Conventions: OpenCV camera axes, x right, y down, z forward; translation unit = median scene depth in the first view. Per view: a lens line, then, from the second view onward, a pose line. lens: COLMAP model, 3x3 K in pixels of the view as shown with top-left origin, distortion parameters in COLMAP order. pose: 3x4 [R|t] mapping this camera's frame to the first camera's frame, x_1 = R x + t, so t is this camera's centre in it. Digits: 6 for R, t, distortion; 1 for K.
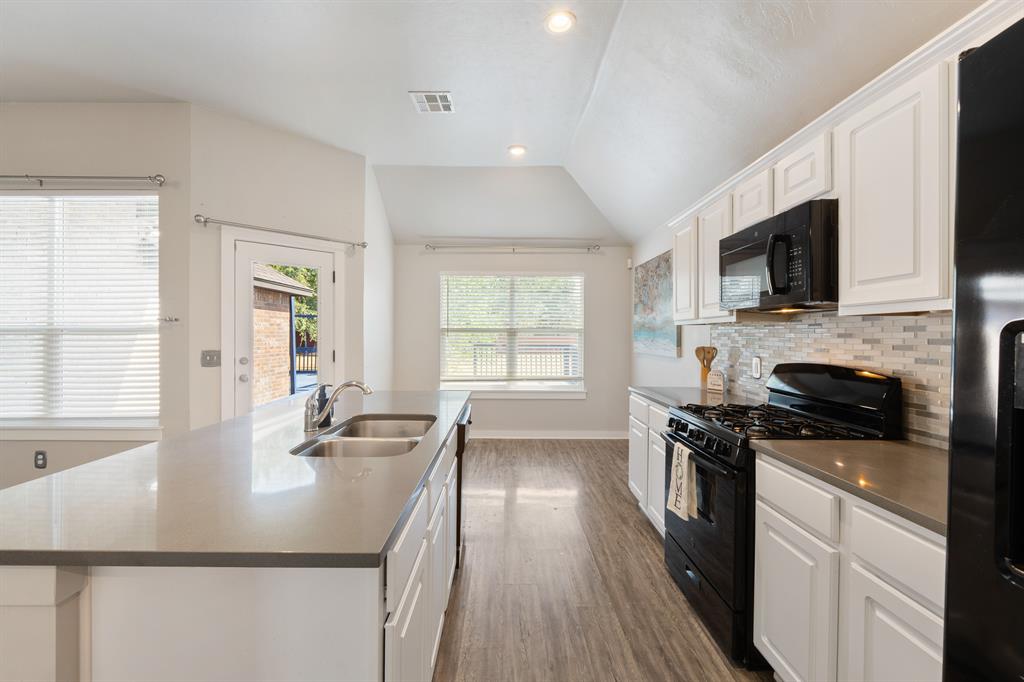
lens RADIAL K [[438.2, 0, 506.4], [0, 438.2, 335.7], [0, 0, 1]] dist [-0.002270, 0.001224]
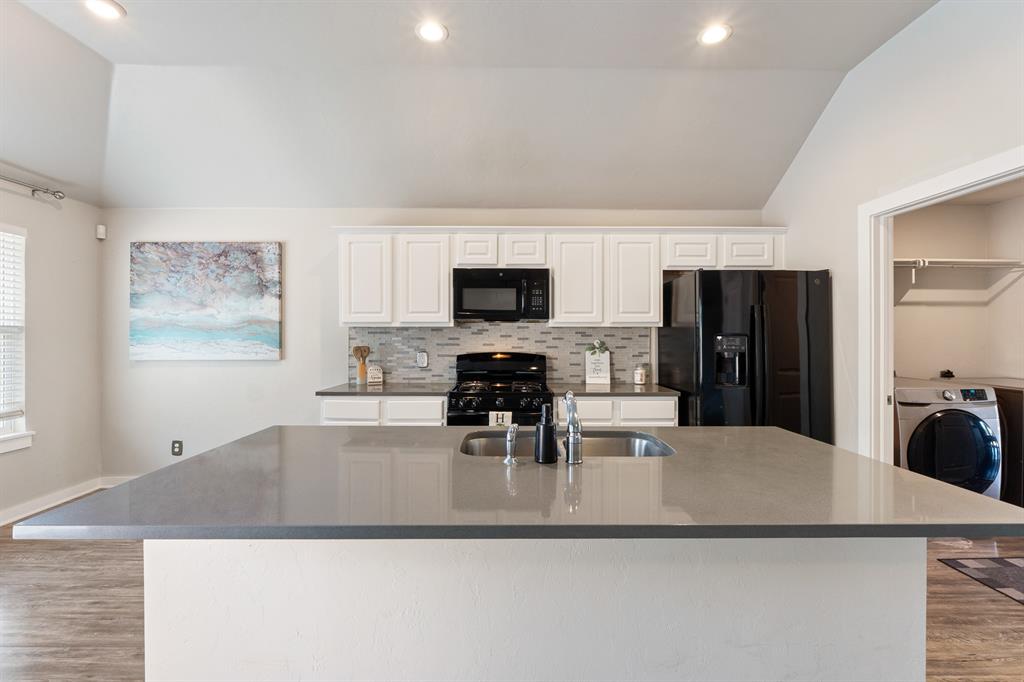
lens RADIAL K [[438.2, 0, 505.7], [0, 438.2, 335.9], [0, 0, 1]] dist [-0.002270, 0.001224]
pose [[0.003726, -0.006476, 0.999972, -0.407872], [0.003259, 0.999974, 0.006463, -0.004953], [-0.999988, 0.003234, 0.003747, 0.370438]]
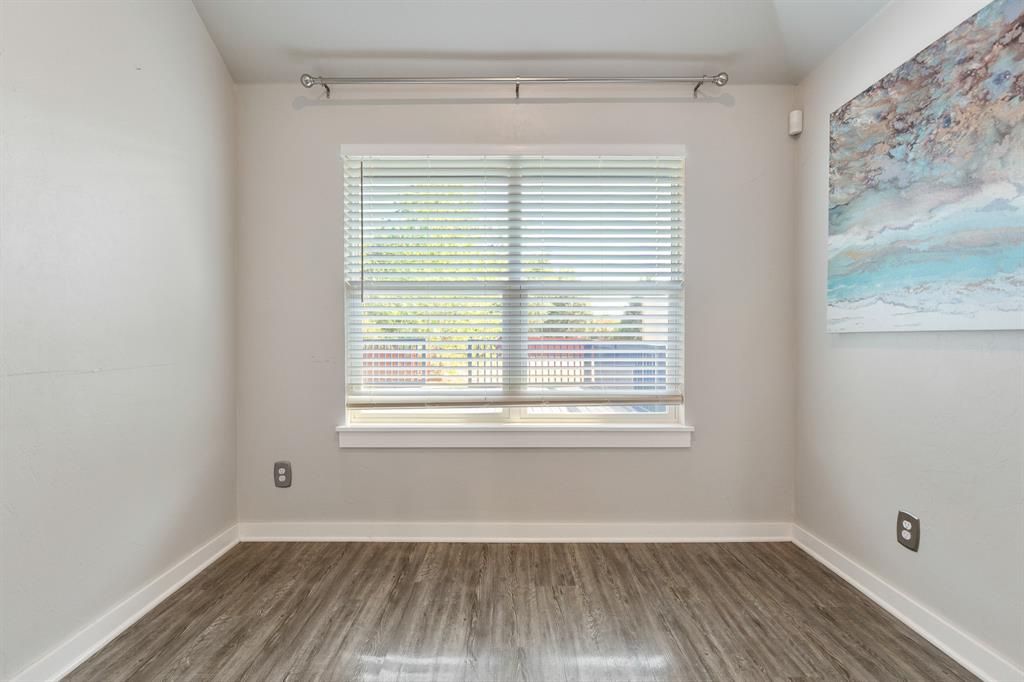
lens RADIAL K [[438.2, 0, 511.1], [0, 438.2, 340.2], [0, 0, 1]] dist [-0.002270, 0.001224]
pose [[0.999973, -0.004064, 0.006099, 0.006885], [0.004052, 0.999990, 0.001892, 0.041020], [-0.006107, -0.001867, 0.999980, 0.592437]]
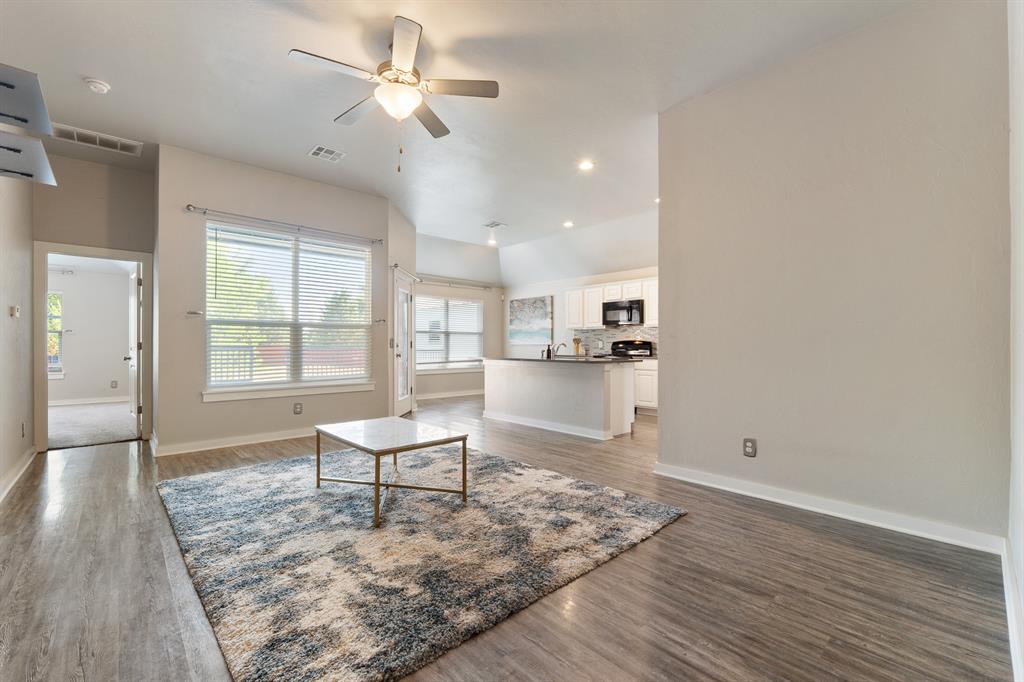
lens RADIAL K [[438.2, 0, 513.0], [0, 438.2, 342.6], [0, 0, 1]] dist [-0.002270, 0.001224]
pose [[0.738831, 0.001892, 0.673888, -0.948300], [0.005227, 0.999950, -0.008538, 0.041893], [-0.673871, 0.009830, 0.738784, -0.402734]]
